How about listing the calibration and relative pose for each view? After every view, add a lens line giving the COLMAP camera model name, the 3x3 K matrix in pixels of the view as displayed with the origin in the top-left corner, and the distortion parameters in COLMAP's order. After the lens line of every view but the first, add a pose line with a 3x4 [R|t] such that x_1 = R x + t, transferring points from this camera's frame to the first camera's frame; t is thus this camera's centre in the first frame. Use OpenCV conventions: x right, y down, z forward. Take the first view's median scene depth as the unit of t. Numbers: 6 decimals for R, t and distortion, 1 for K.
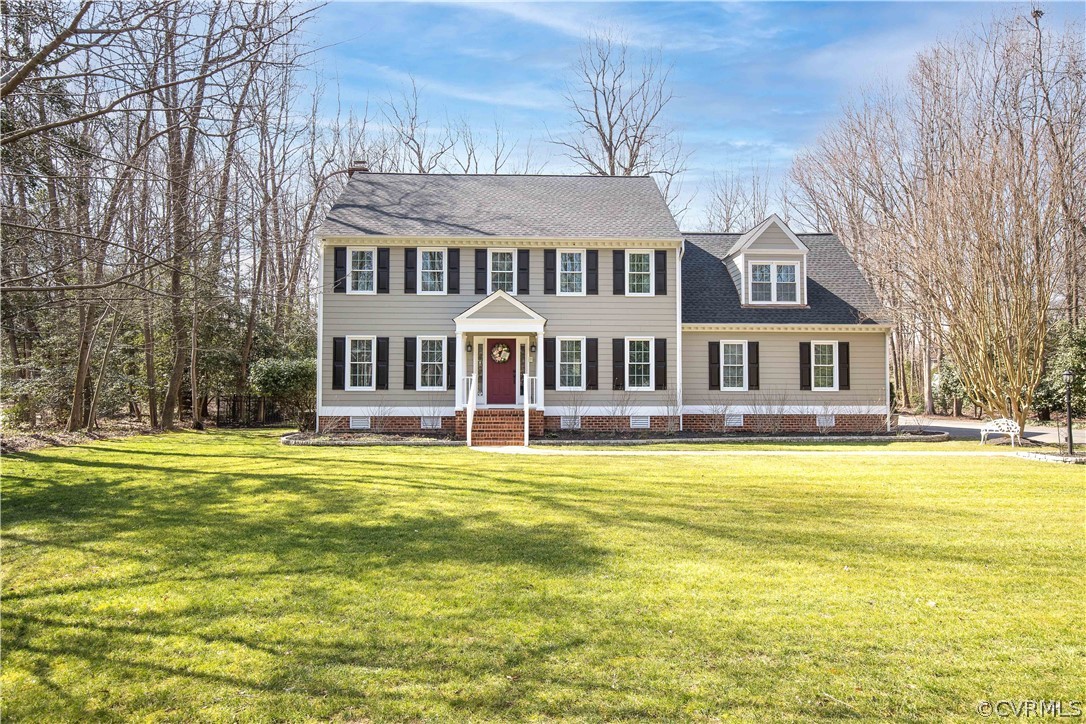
lens RADIAL K [[691.3, 0, 543.0], [0, 691.3, 362.0], [0, 0, 1]] dist [-0.005079, 0.000097]
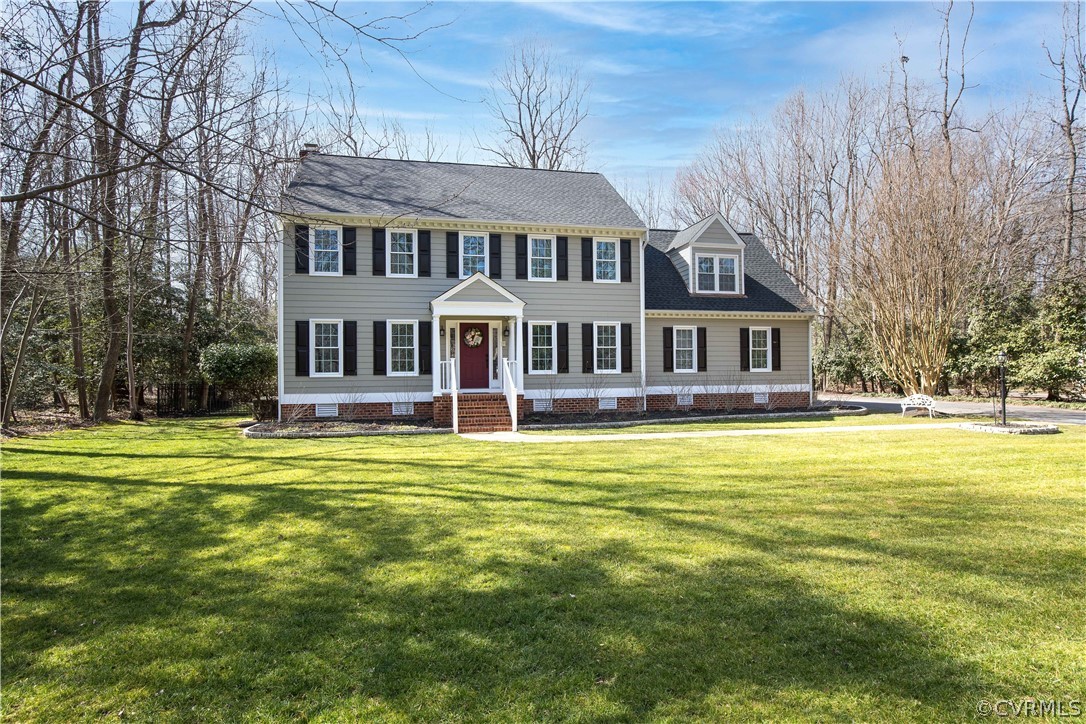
lens RADIAL K [[560.1, 0, 543.4], [0, 560.1, 366.5], [0, 0, 1]] dist [-0.017071, -0.000638]
pose [[0.982579, -0.009664, 0.185594, -0.112130], [0.004035, 0.999521, 0.030683, 0.004569], [-0.185801, -0.029400, 0.982147, 0.185255]]
